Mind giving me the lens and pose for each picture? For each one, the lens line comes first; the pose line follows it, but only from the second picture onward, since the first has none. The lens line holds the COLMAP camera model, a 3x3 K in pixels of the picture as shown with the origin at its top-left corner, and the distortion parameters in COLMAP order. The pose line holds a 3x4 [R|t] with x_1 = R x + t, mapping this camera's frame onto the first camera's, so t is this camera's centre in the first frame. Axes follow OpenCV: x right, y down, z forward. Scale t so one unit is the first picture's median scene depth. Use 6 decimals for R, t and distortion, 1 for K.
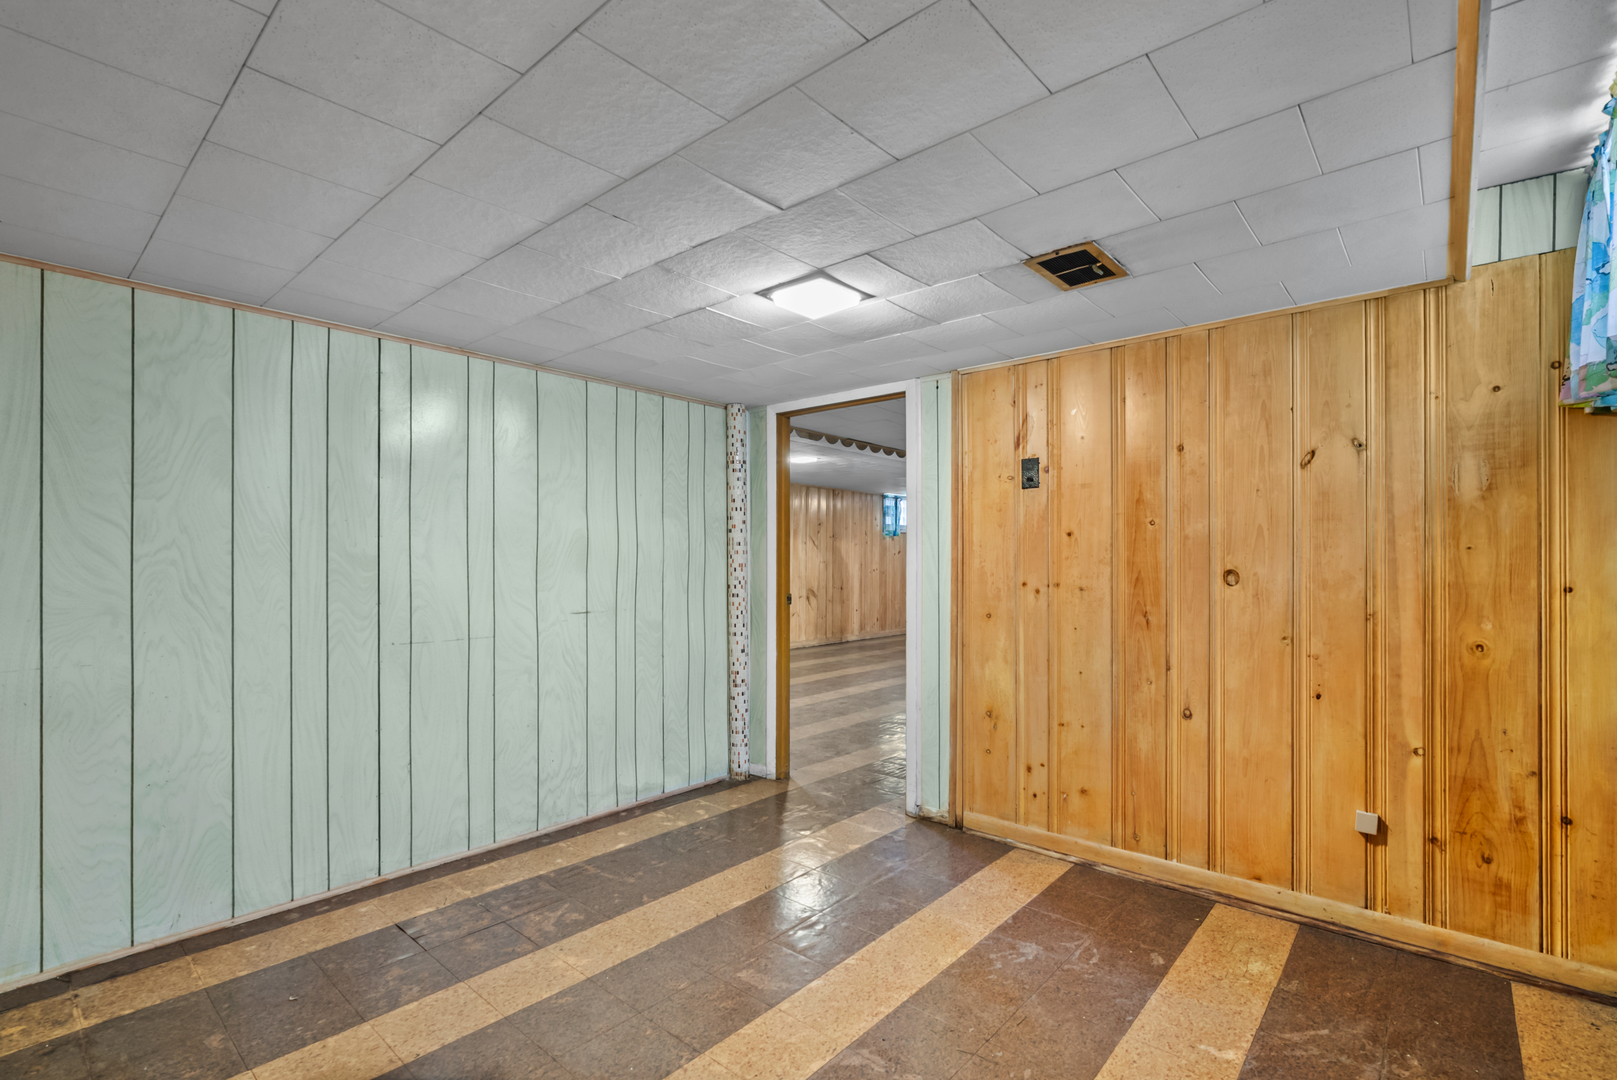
lens RADIAL K [[741.0, 0, 809.8], [0, 741.0, 552.6], [0, 0, 1]] dist [-0.004515, 0.000140]
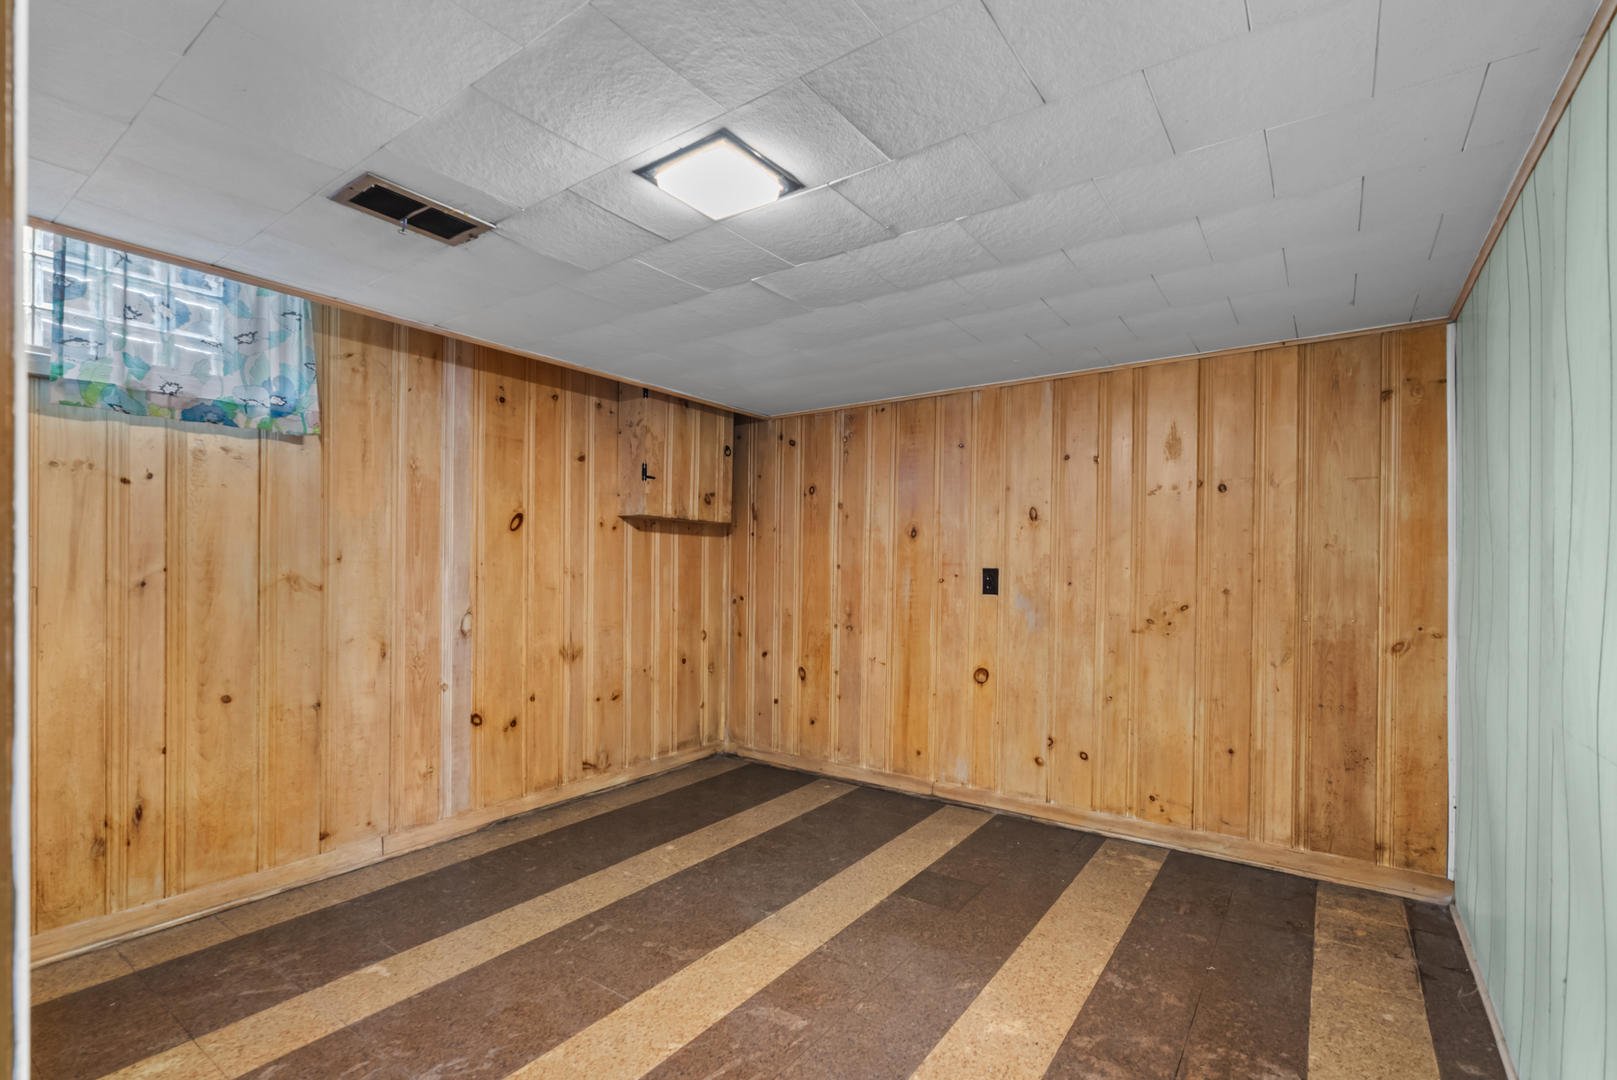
lens RADIAL K [[741.0, 0, 836.1], [0, 741.0, 575.6], [0, 0, 1]] dist [-0.004515, 0.000140]
pose [[-0.991006, -0.003188, -0.133783, -0.012309], [-0.002818, 0.999992, -0.002955, 0.036468], [0.133791, -0.002552, -0.991006, 2.035975]]
